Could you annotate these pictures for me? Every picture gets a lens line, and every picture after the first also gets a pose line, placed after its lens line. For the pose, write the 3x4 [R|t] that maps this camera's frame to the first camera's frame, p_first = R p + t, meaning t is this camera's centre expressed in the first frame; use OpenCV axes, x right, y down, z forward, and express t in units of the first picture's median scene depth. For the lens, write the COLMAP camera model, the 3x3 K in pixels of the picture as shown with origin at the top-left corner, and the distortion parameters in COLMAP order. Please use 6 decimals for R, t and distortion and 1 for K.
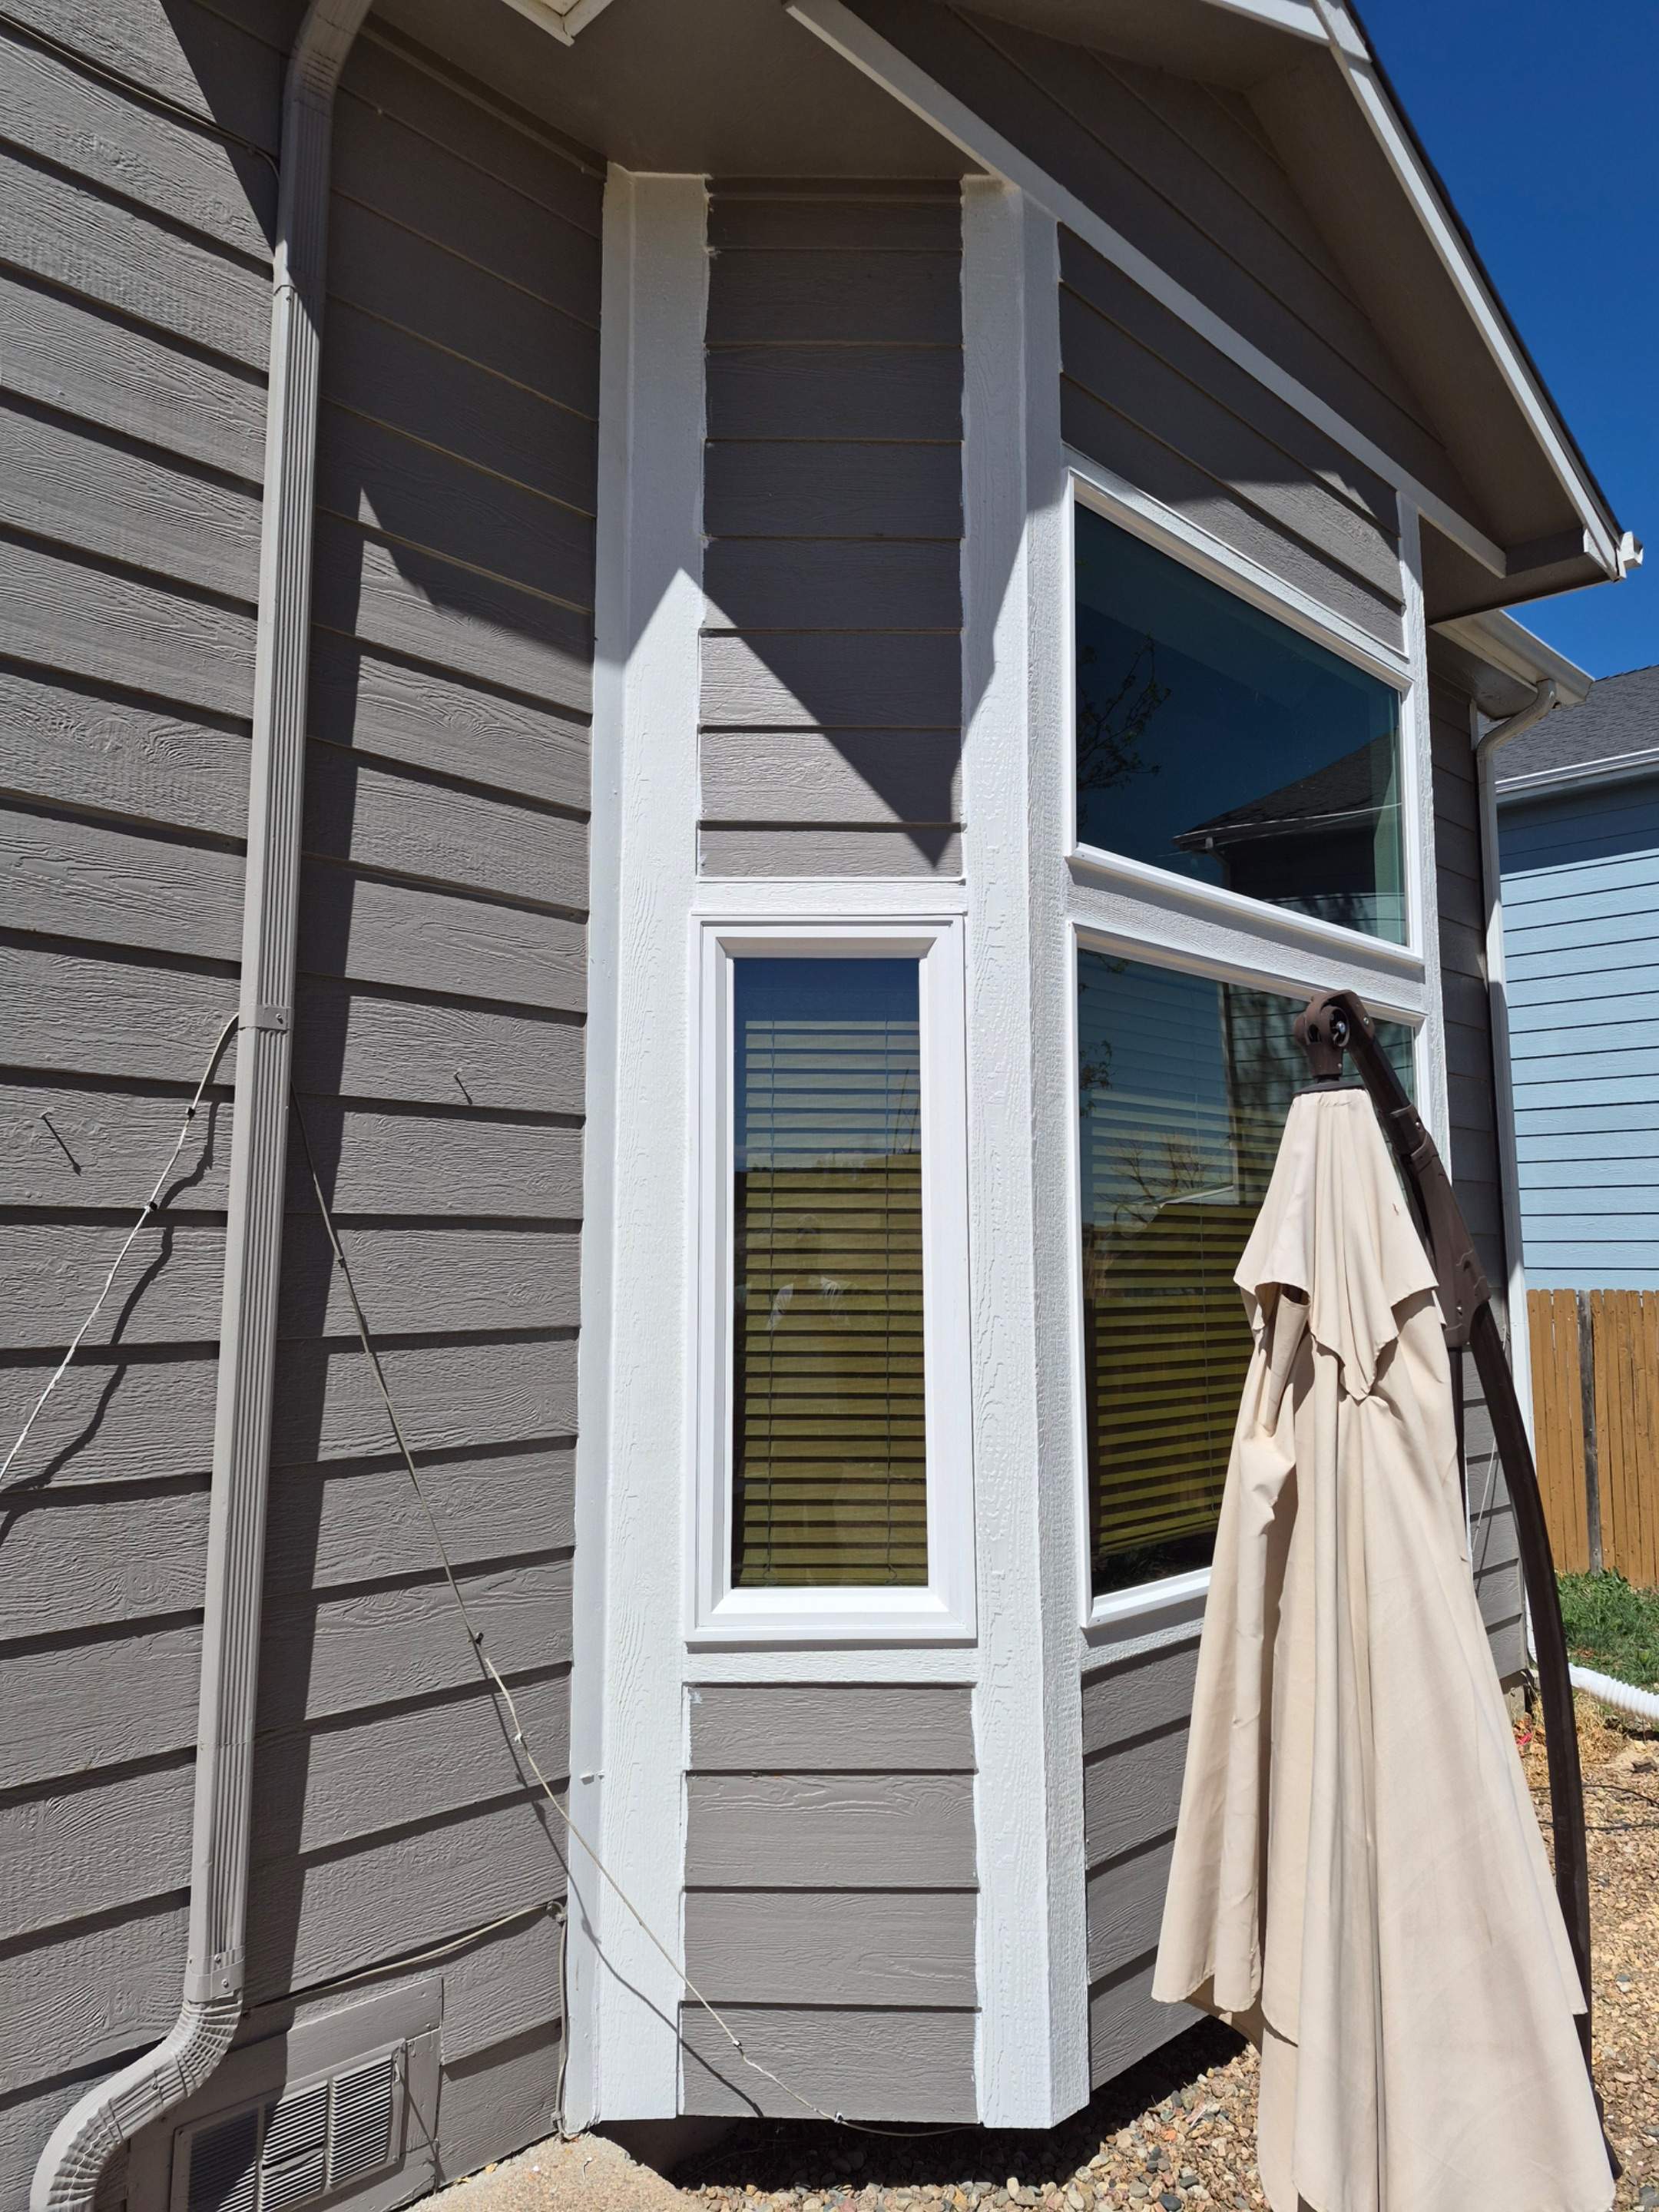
lens RADIAL K [[1517.5, 0, 821.9], [0, 1517.5, 1060.8], [0, 0, 1]] dist [0.094754, -0.115487]
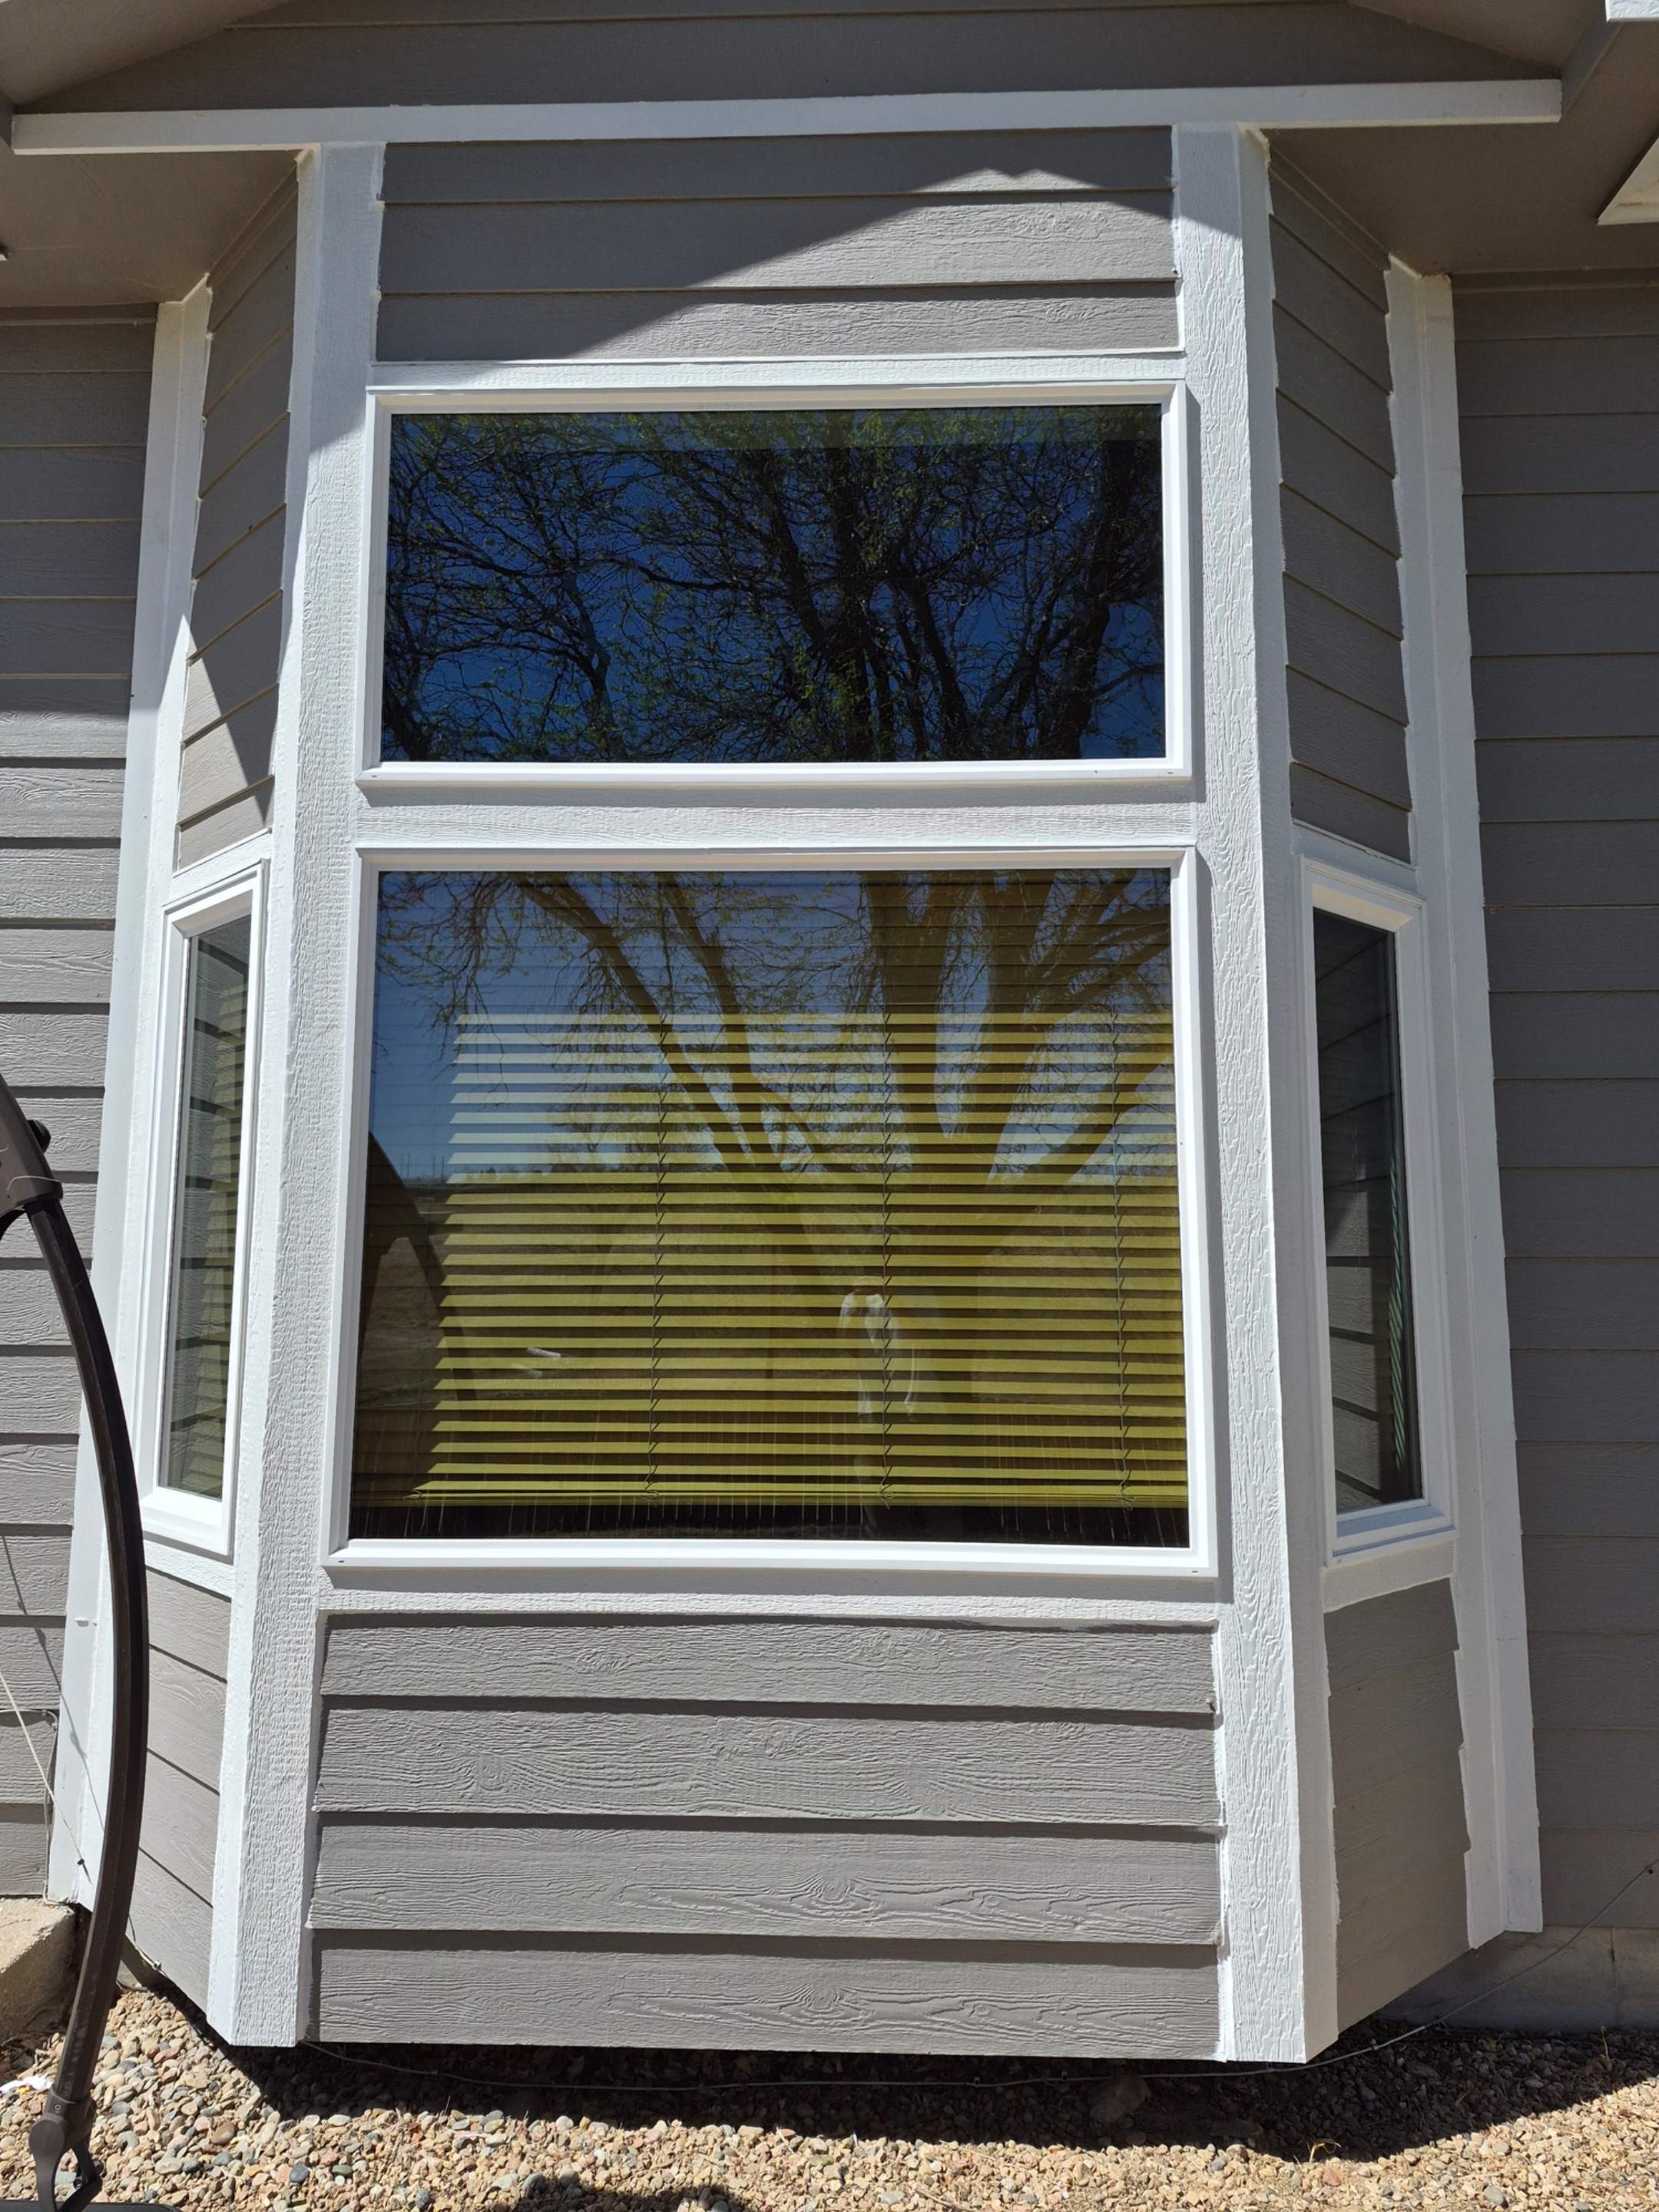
lens RADIAL K [[1540.5, 0, 796.5], [0, 1540.5, 1057.6], [0, 0, 1]] dist [0.046919, -0.040280]
pose [[0.667104, -0.097250, -0.738589, 1.103062], [0.088420, 0.994771, -0.051120, 0.122009], [0.739698, -0.031204, 0.672215, 0.556777]]
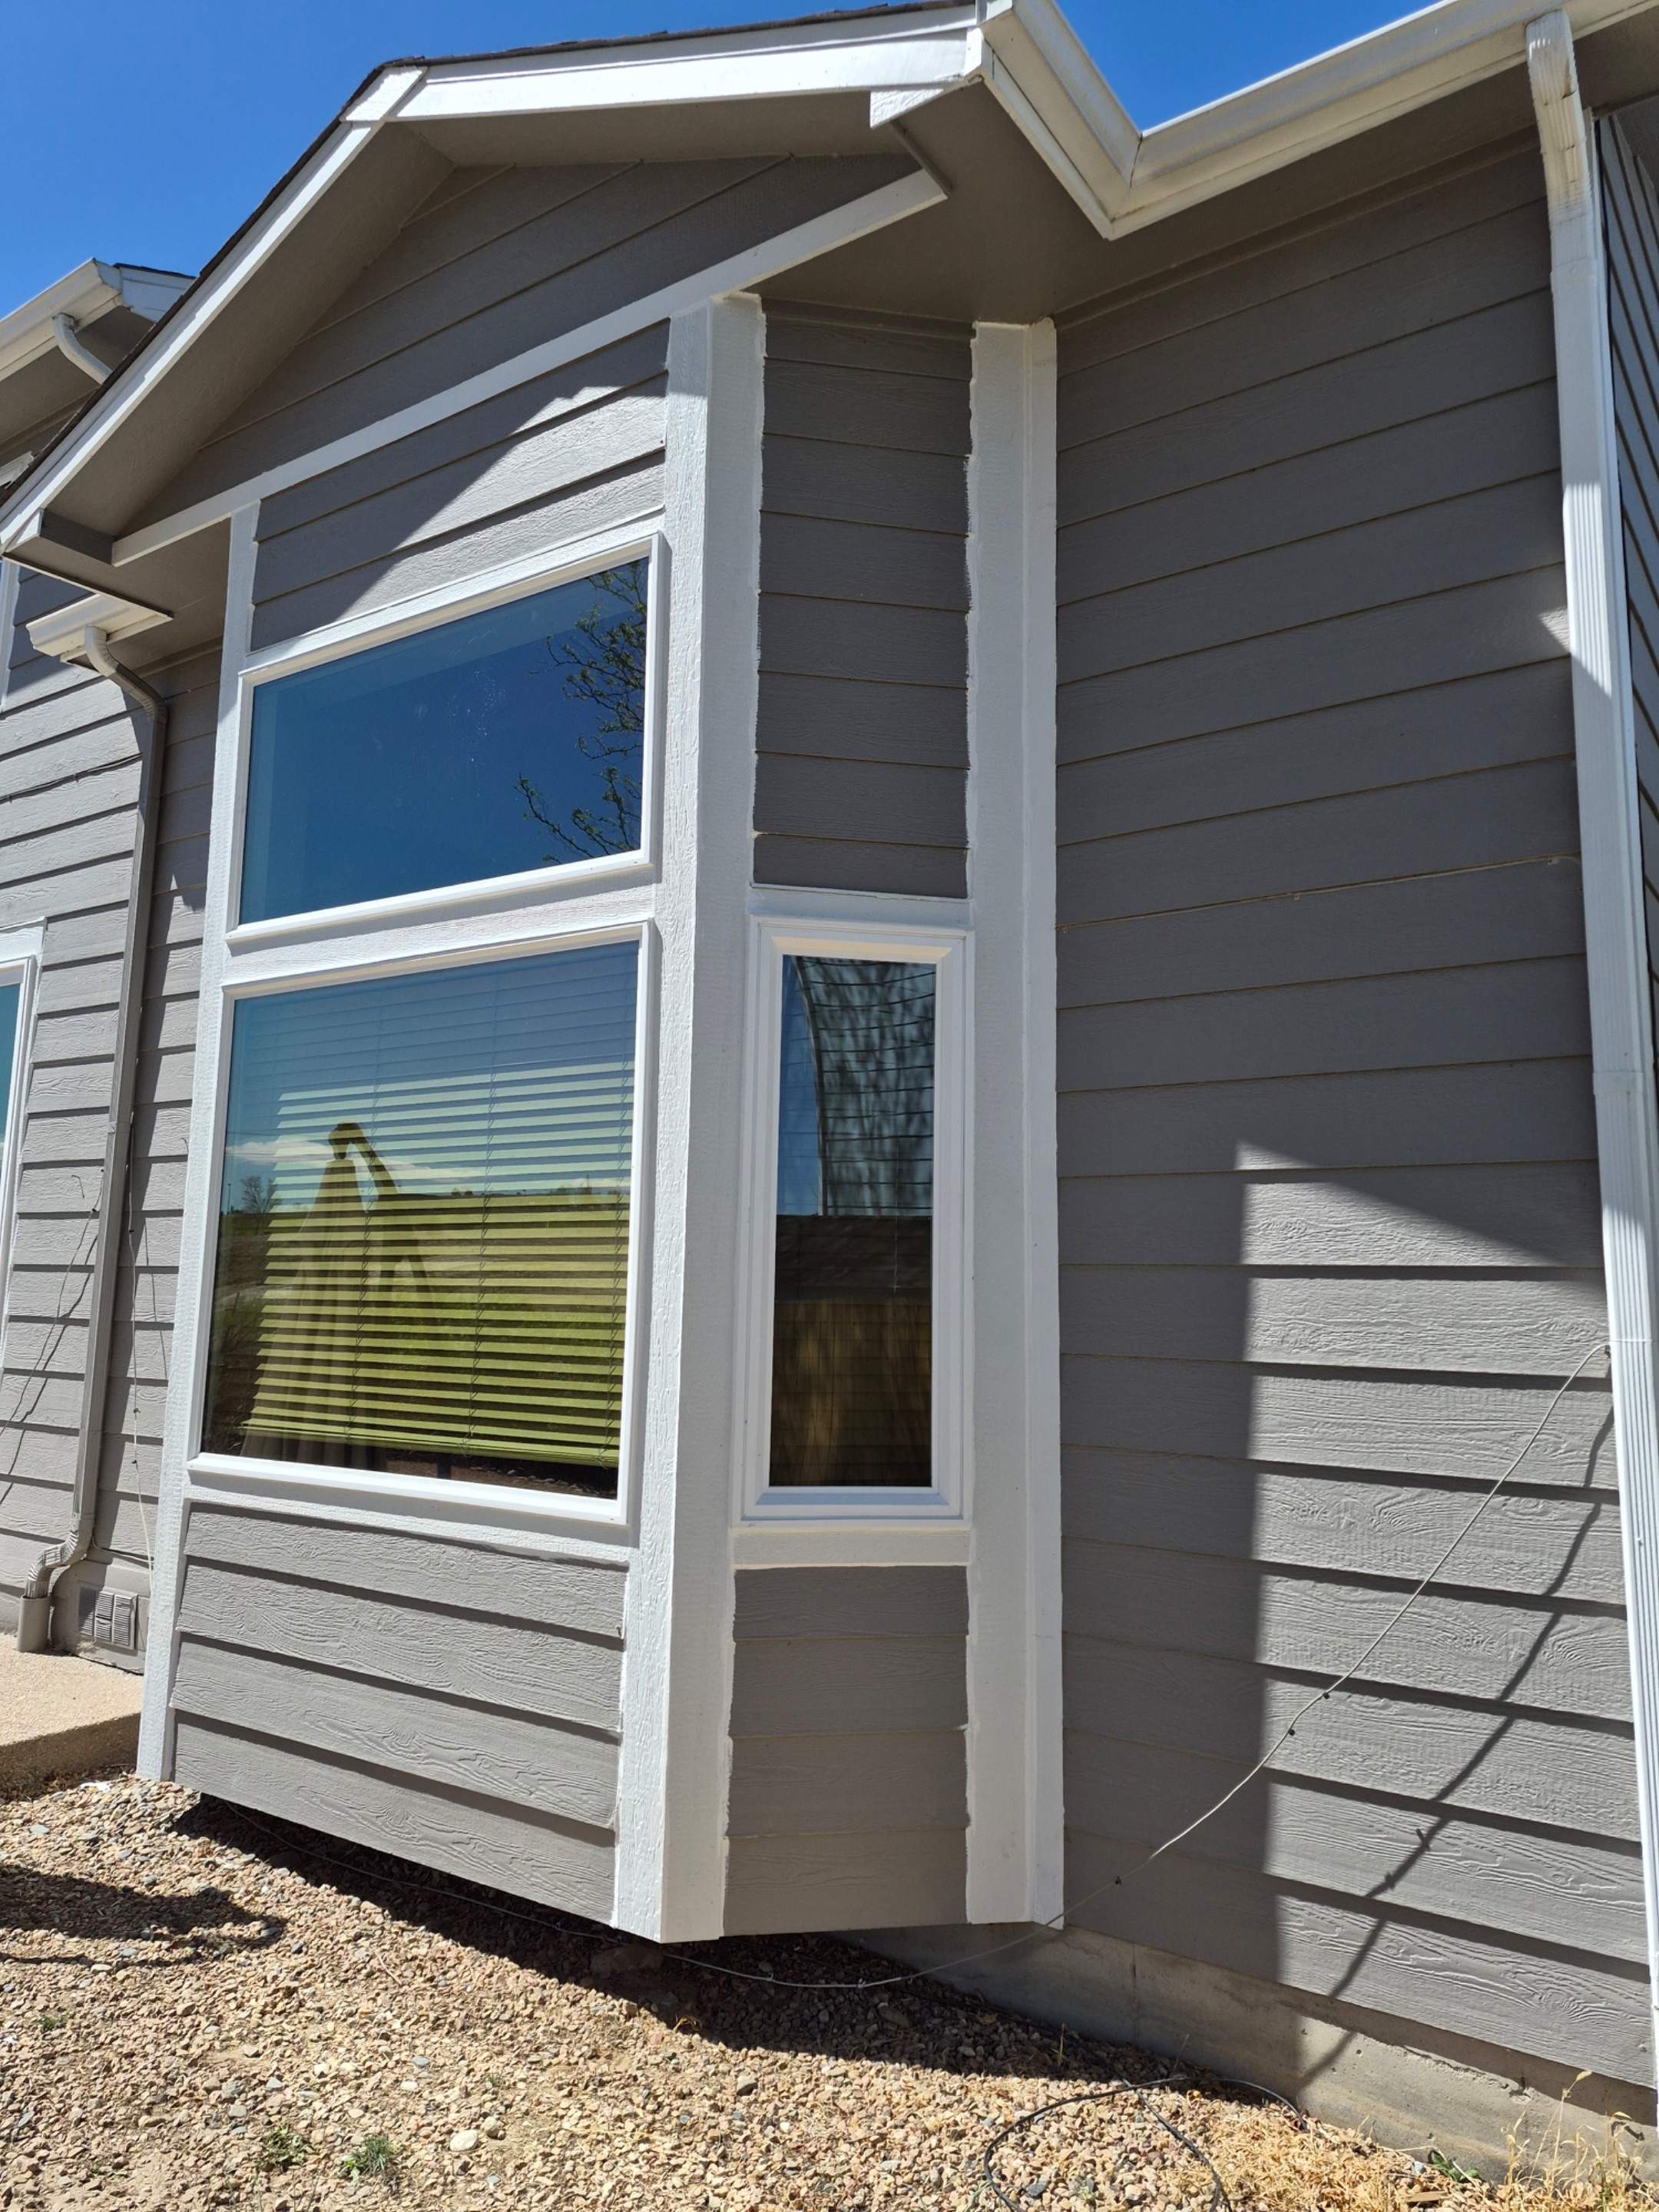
lens RADIAL K [[1517.5, 0, 821.9], [0, 1517.5, 1060.8], [0, 0, 1]] dist [0.094754, -0.115487]
pose [[0.159330, -0.143911, -0.976680, 1.712734], [0.105647, 0.986122, -0.128068, 0.231464], [0.981556, -0.082778, 0.172323, 1.337199]]
